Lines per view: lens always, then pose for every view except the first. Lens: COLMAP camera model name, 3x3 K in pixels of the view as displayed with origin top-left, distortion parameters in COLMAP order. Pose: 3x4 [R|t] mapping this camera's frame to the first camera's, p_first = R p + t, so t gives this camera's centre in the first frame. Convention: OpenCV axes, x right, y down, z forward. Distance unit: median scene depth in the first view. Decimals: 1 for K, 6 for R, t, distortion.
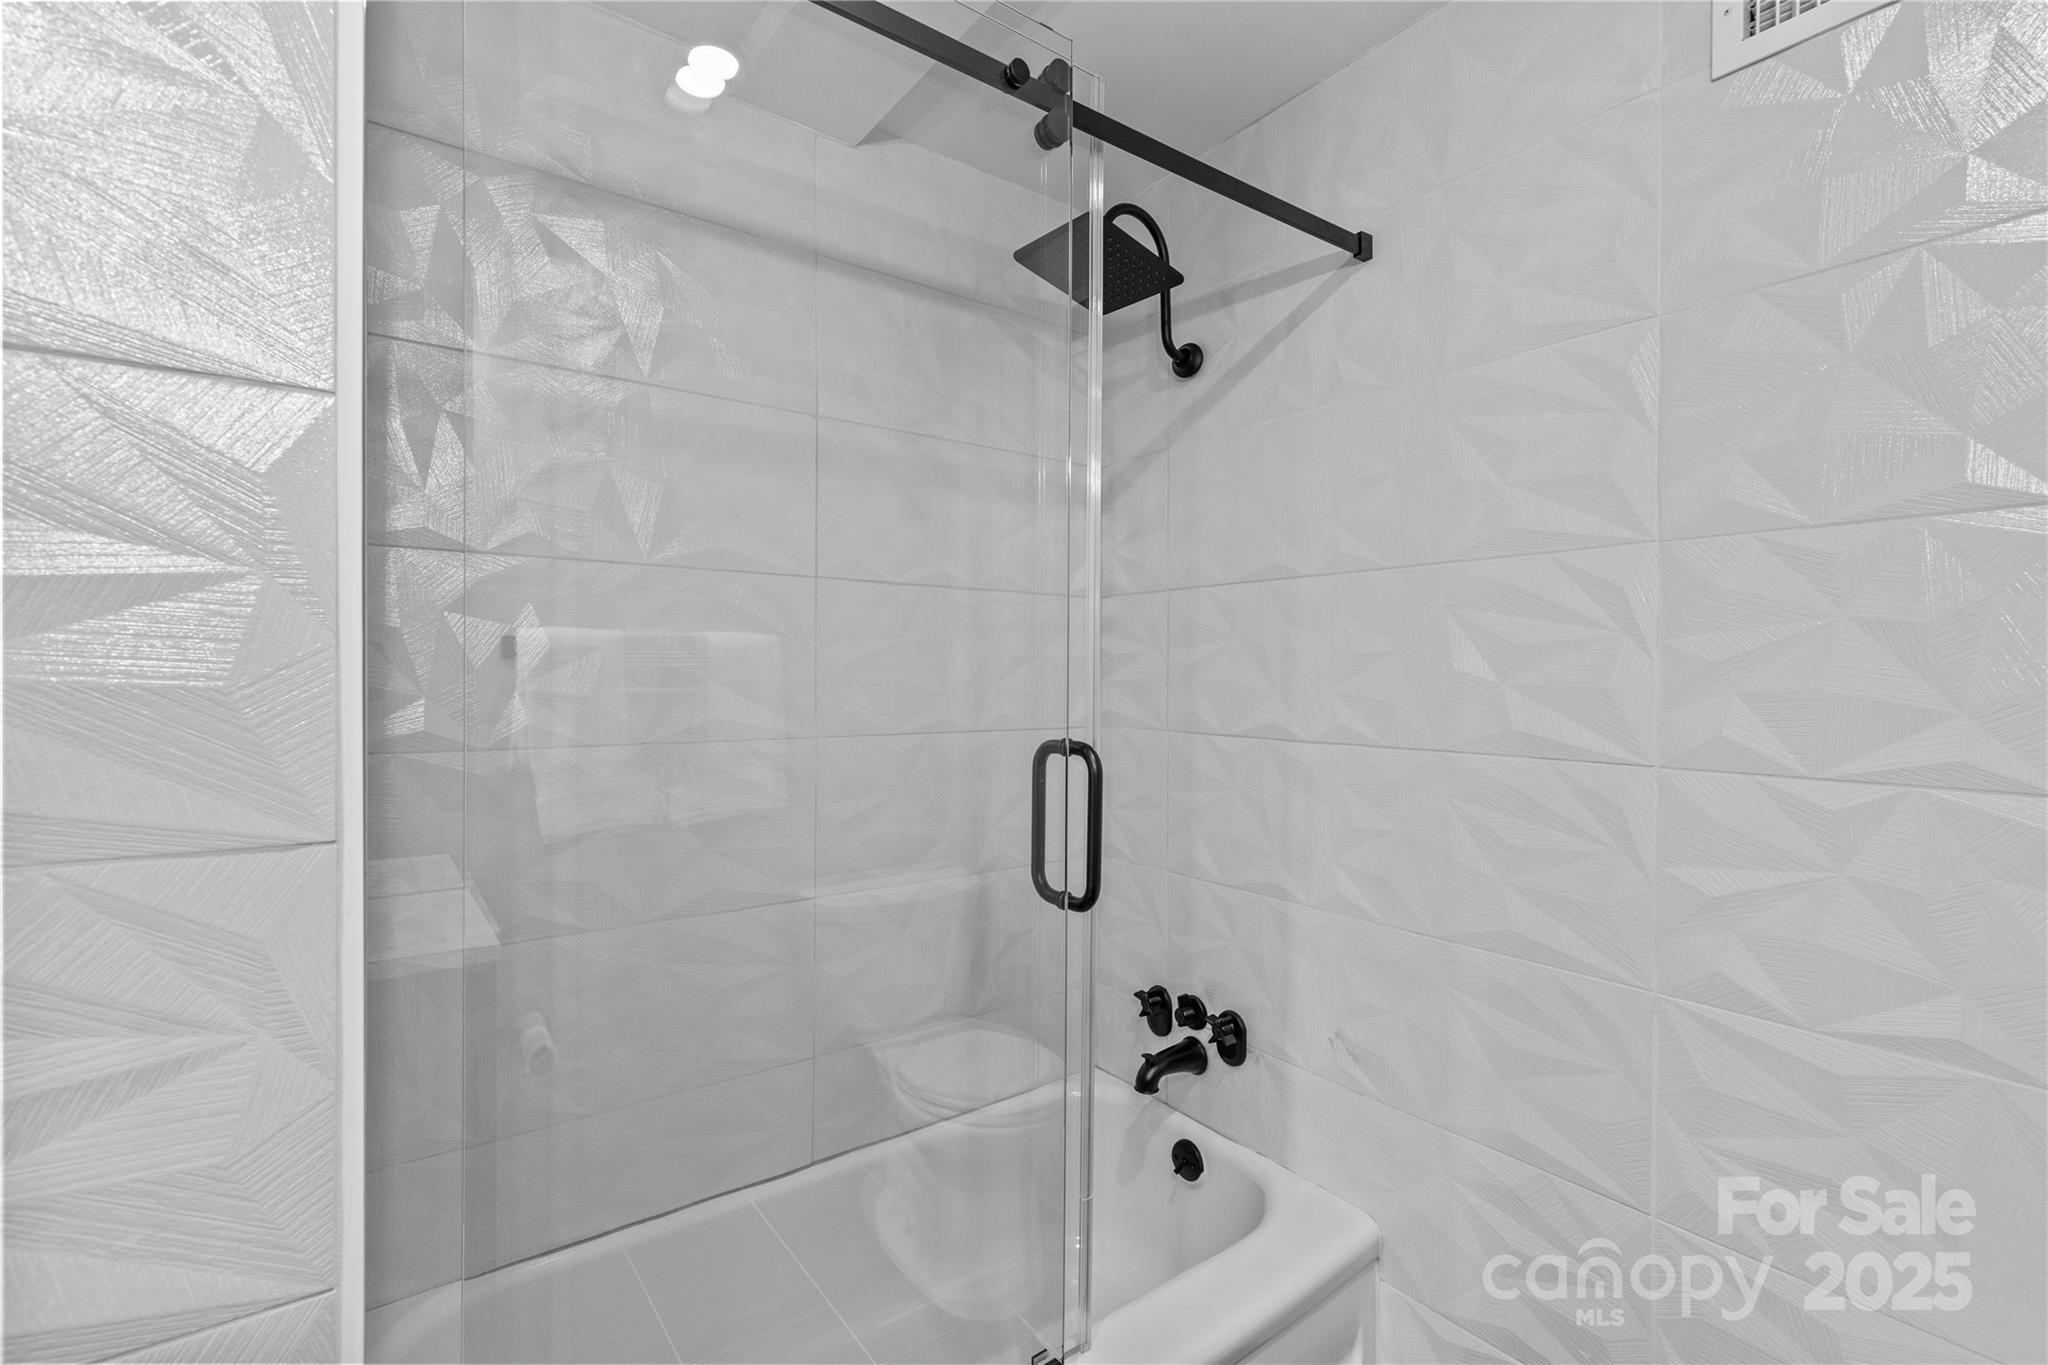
lens RADIAL K [[916.5, 0, 1012.7], [0, 916.5, 680.8], [0, 0, 1]] dist [0.001393, -0.000326]
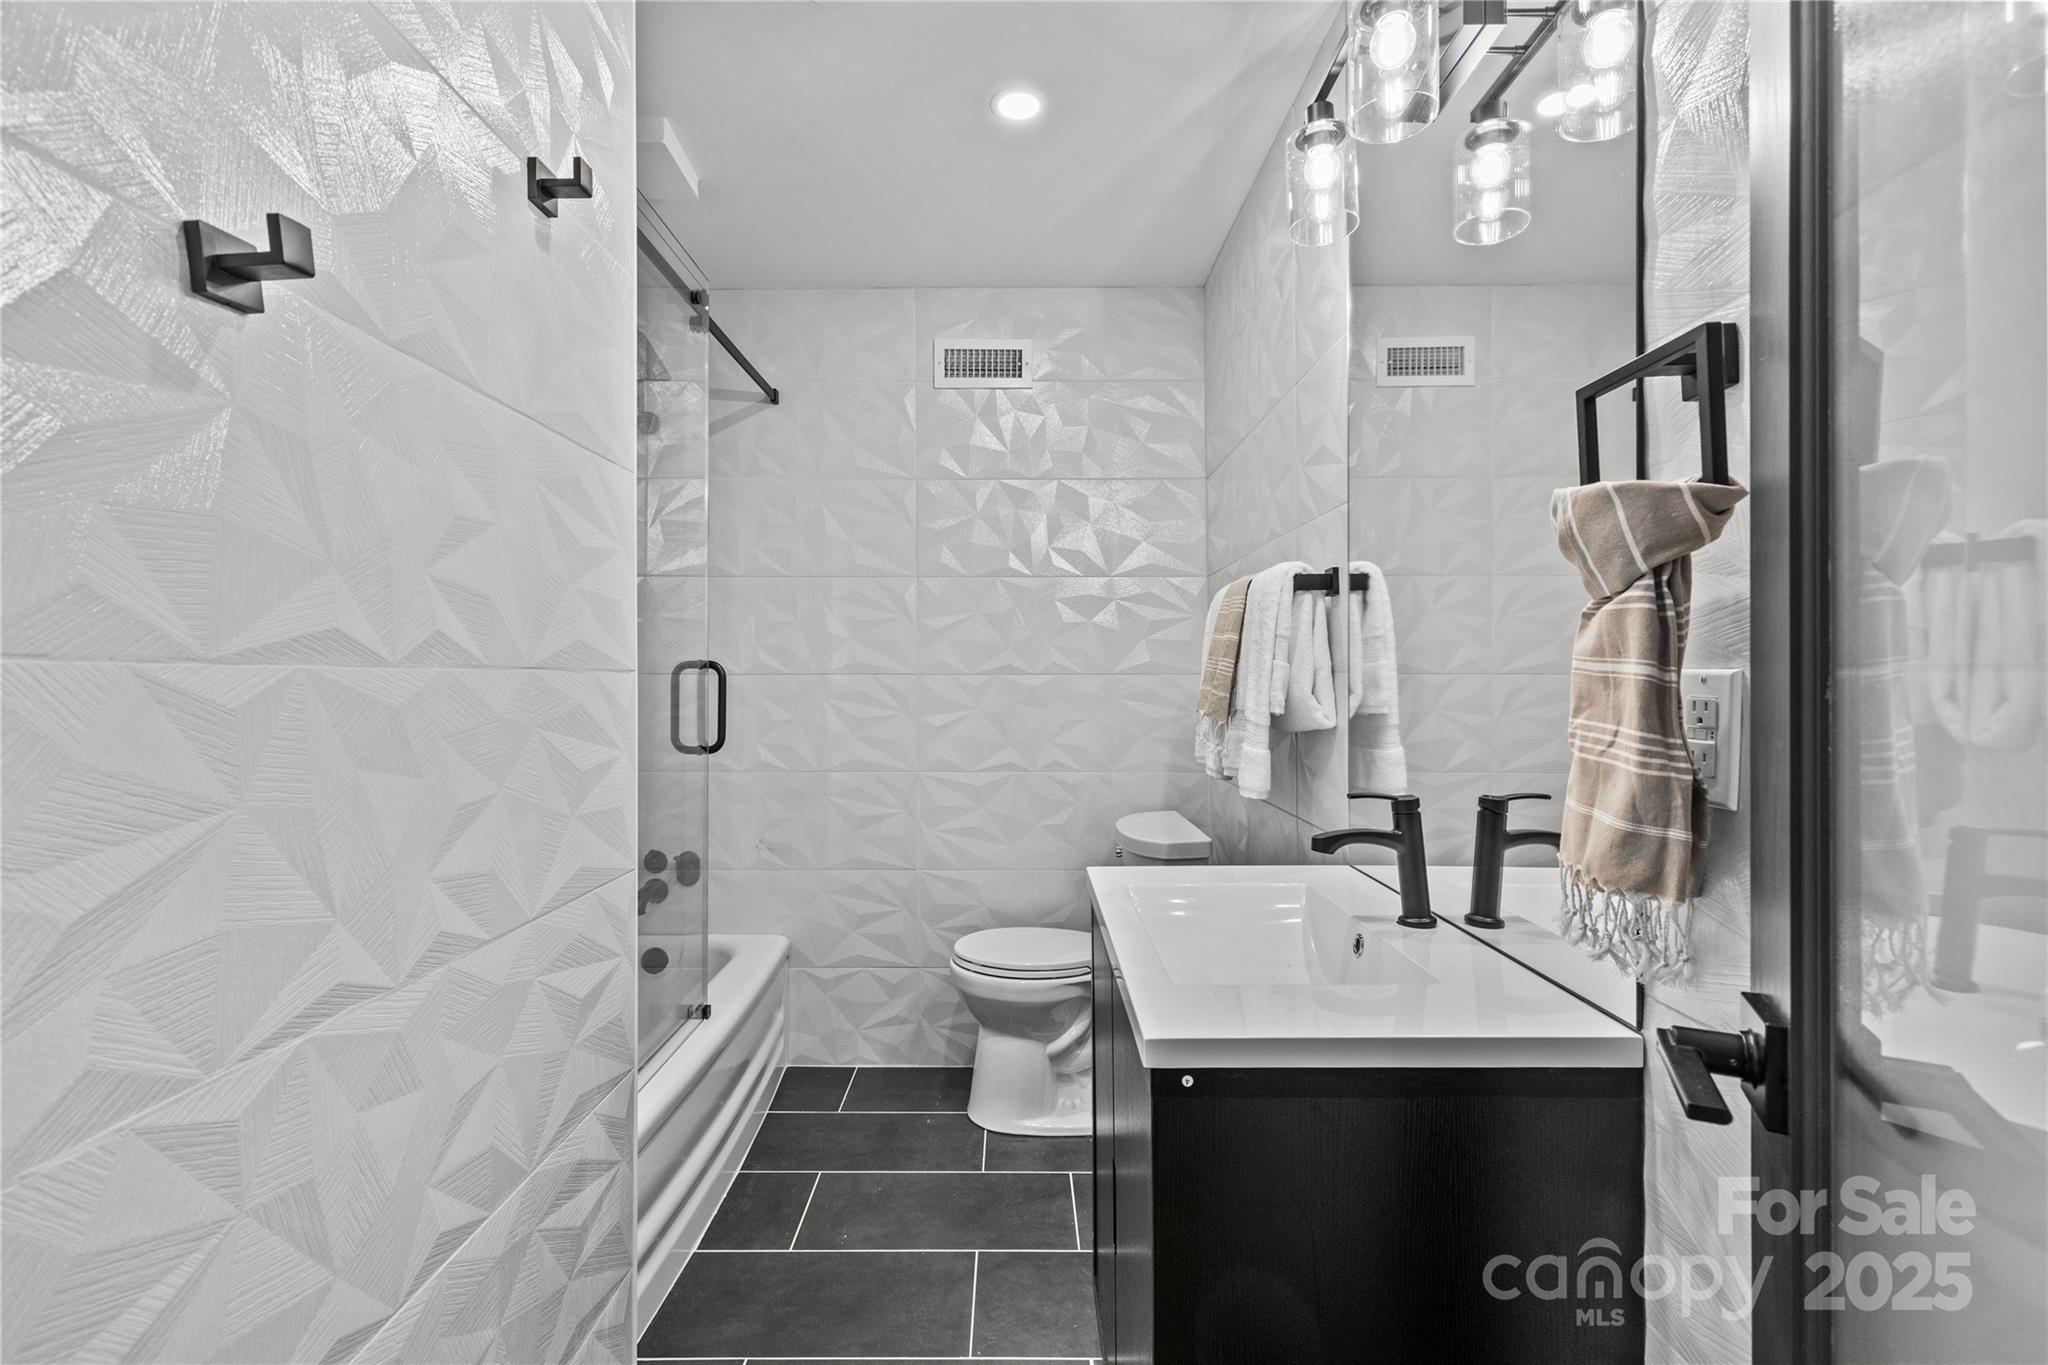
lens RADIAL K [[916.5, 0, 1012.7], [0, 916.5, 680.8], [0, 0, 1]] dist [0.001393, -0.000326]
pose [[0.569557, -0.008707, 0.821906, -1.028820], [0.010662, 0.999938, 0.003204, 0.102161], [-0.821883, 0.006938, 0.569614, -0.499205]]
